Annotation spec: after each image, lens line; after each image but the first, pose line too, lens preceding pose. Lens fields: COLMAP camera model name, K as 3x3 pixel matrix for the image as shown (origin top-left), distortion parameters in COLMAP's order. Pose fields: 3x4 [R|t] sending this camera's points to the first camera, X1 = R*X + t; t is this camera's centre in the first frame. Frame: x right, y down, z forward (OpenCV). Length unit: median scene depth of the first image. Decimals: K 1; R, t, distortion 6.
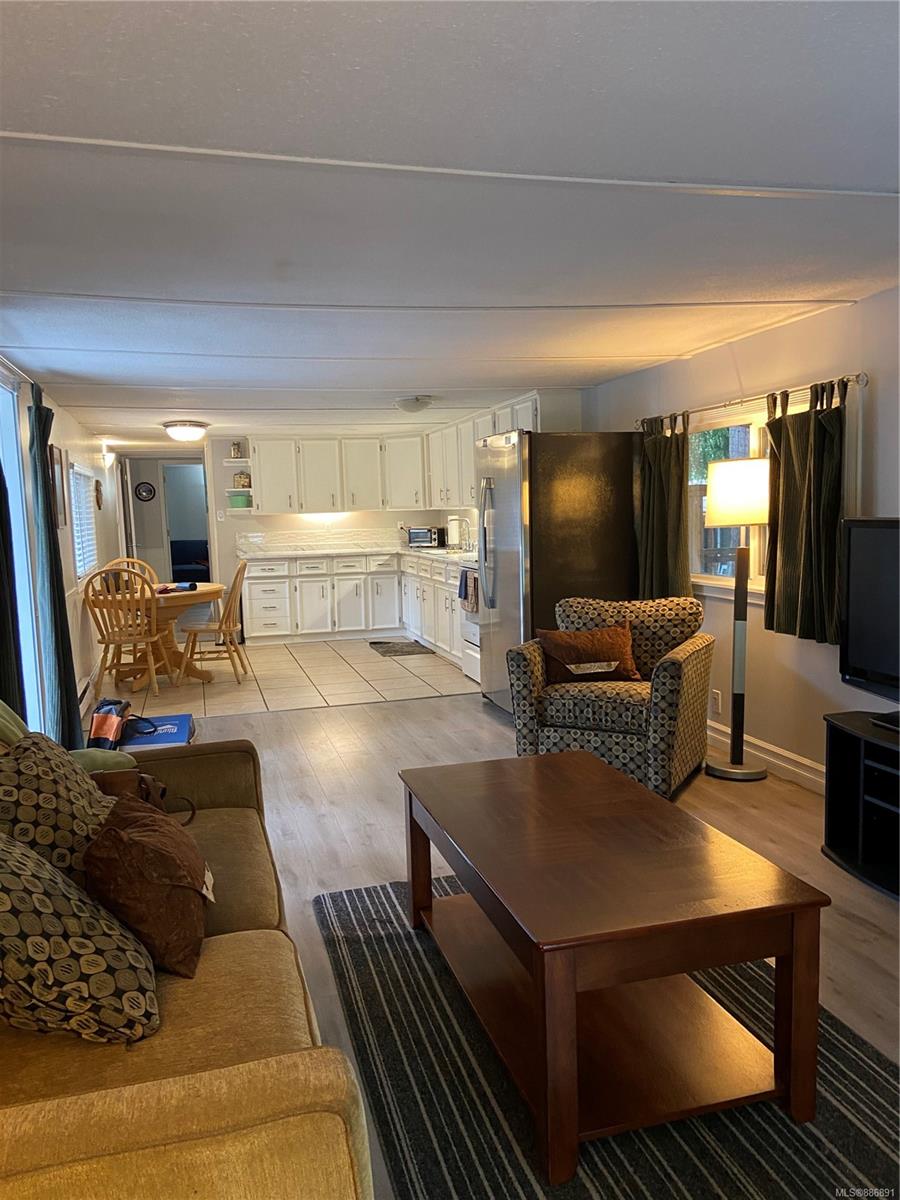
lens RADIAL K [[881.7, 0, 455.0], [0, 881.7, 597.6], [0, 0, 1]] dist [0.083077, -0.018192]
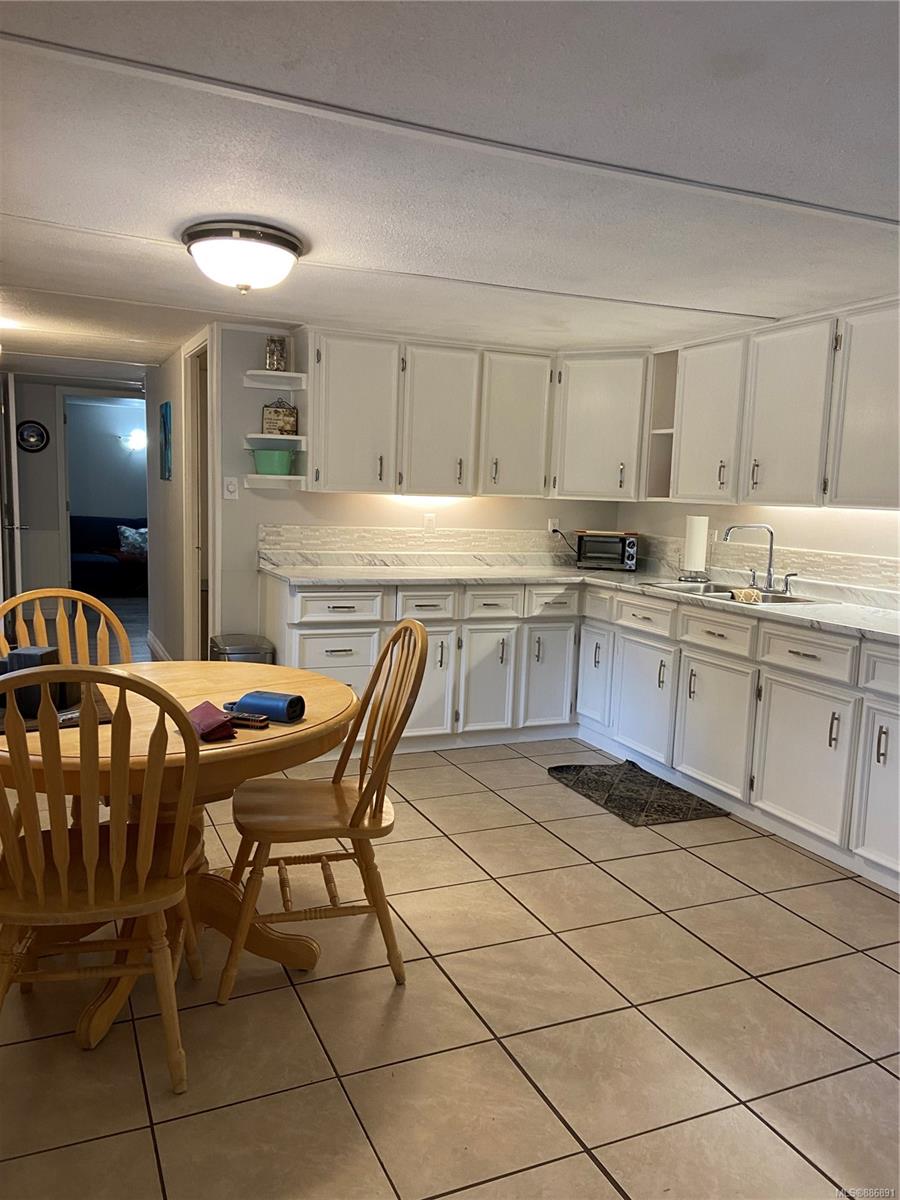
lens RADIAL K [[881.7, 0, 461.5], [0, 881.7, 594.8], [0, 0, 1]] dist [0.083077, -0.018192]
pose [[0.985982, 0.045776, 0.160450, -0.217164], [-0.047785, 0.998820, 0.008680, -0.044431], [-0.159864, -0.016226, 0.987006, 0.502151]]
